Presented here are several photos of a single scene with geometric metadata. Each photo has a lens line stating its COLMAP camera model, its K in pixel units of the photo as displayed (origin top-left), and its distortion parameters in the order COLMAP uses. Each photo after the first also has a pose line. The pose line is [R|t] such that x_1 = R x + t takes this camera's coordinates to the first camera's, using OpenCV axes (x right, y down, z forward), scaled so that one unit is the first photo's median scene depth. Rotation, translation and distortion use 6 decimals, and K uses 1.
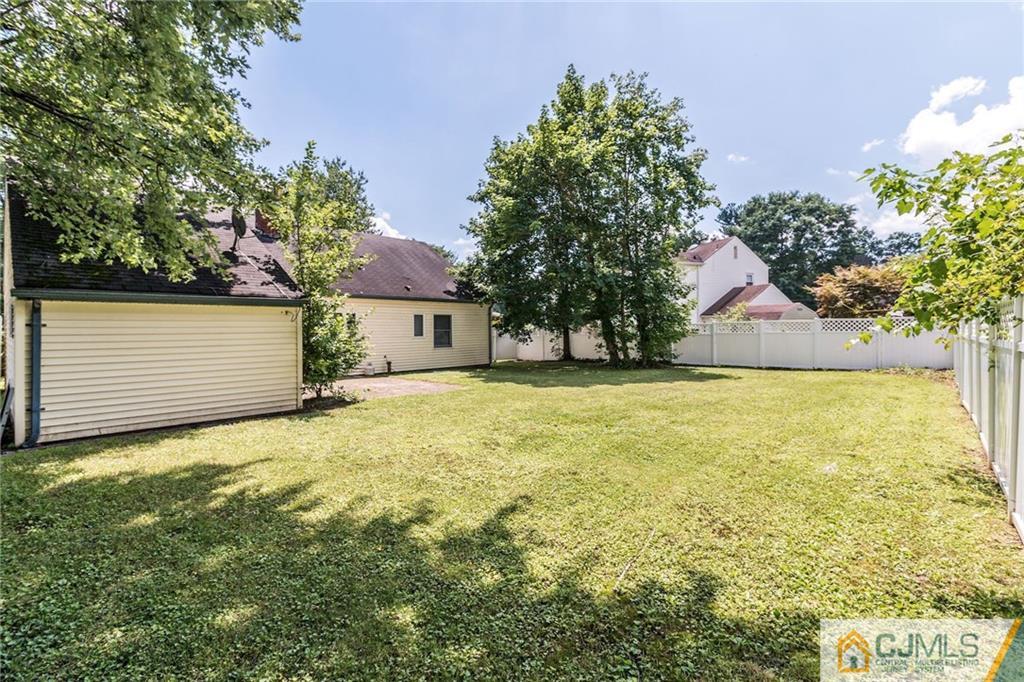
lens RADIAL K [[477.1, 0, 516.2], [0, 477.1, 323.9], [0, 0, 1]] dist [0.003796, 0.000276]
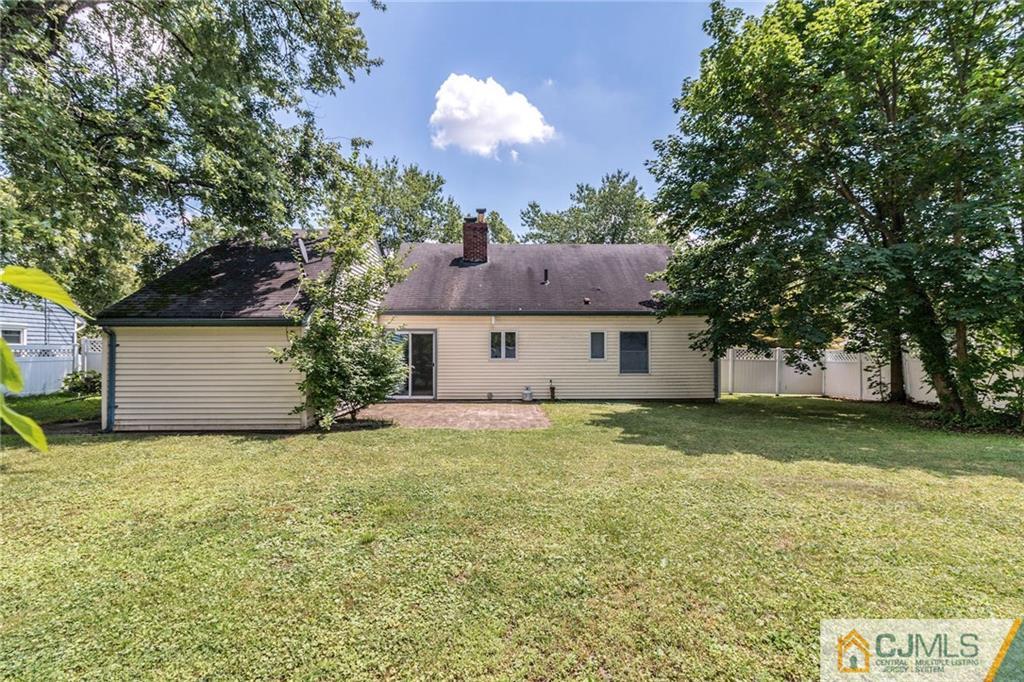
lens RADIAL K [[483.9, 0, 517.0], [0, 483.9, 336.1], [0, 0, 1]] dist [-0.003829, -0.000249]
pose [[0.702444, -0.013005, -0.711620, 0.316379], [0.001839, 0.999863, -0.016457, 0.000427], [0.711737, 0.010252, 0.702372, 0.331611]]
